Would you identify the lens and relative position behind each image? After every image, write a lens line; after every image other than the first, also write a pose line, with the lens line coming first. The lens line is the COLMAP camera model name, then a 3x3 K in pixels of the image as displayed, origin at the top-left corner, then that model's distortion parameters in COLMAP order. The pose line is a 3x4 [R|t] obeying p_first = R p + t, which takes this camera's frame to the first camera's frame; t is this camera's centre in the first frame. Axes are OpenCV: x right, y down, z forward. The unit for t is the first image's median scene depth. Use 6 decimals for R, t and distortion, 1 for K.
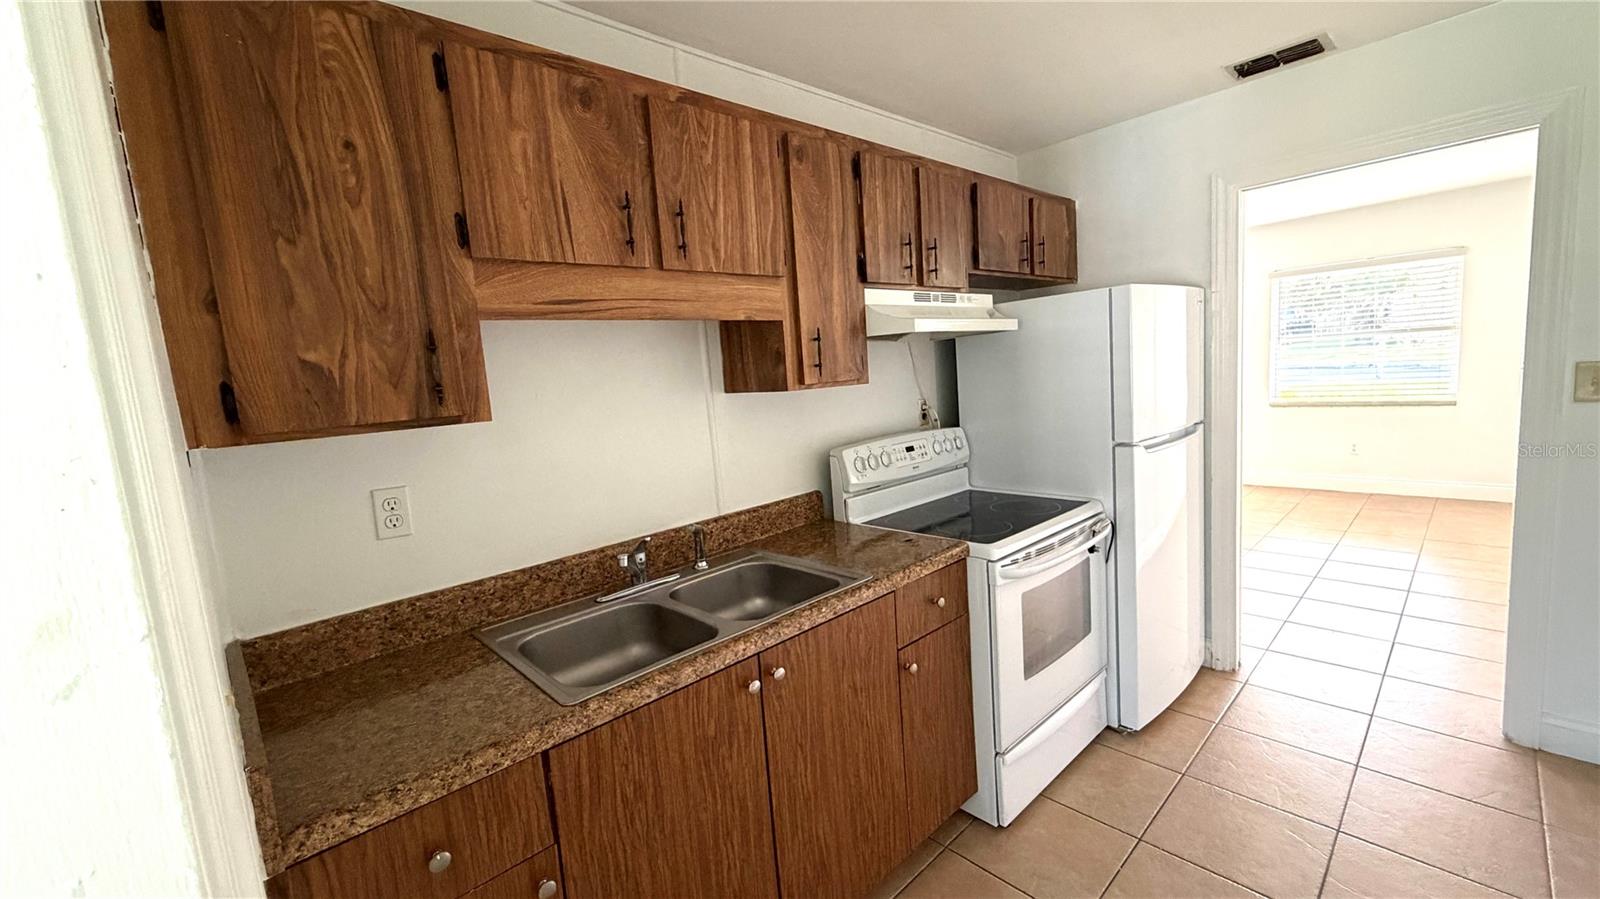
lens RADIAL K [[645.5, 0, 800.0], [0, 645.5, 449.5], [0, 0, 1]] dist [-0.000079, 0.000191]
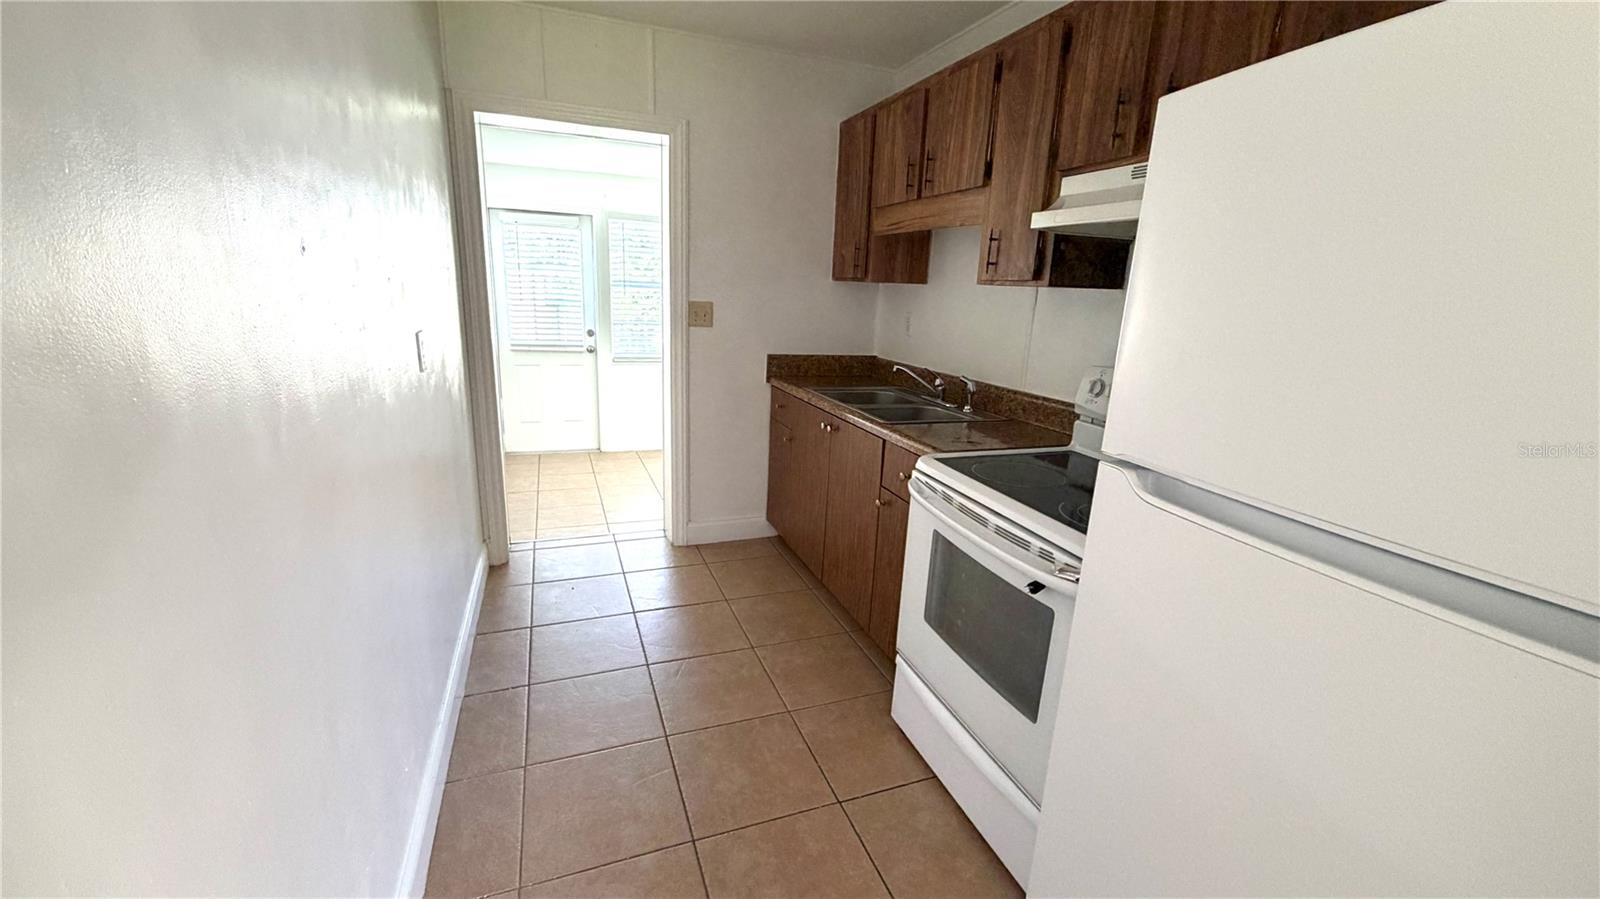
lens RADIAL K [[645.5, 0, 800.0], [0, 645.5, 449.5], [0, 0, 1]] dist [-0.000079, 0.000191]
pose [[-0.381984, 0.283759, -0.879528, 1.319246], [-0.124794, 0.927142, 0.353320, -0.199206], [0.915705, 0.244722, -0.318742, 1.211763]]
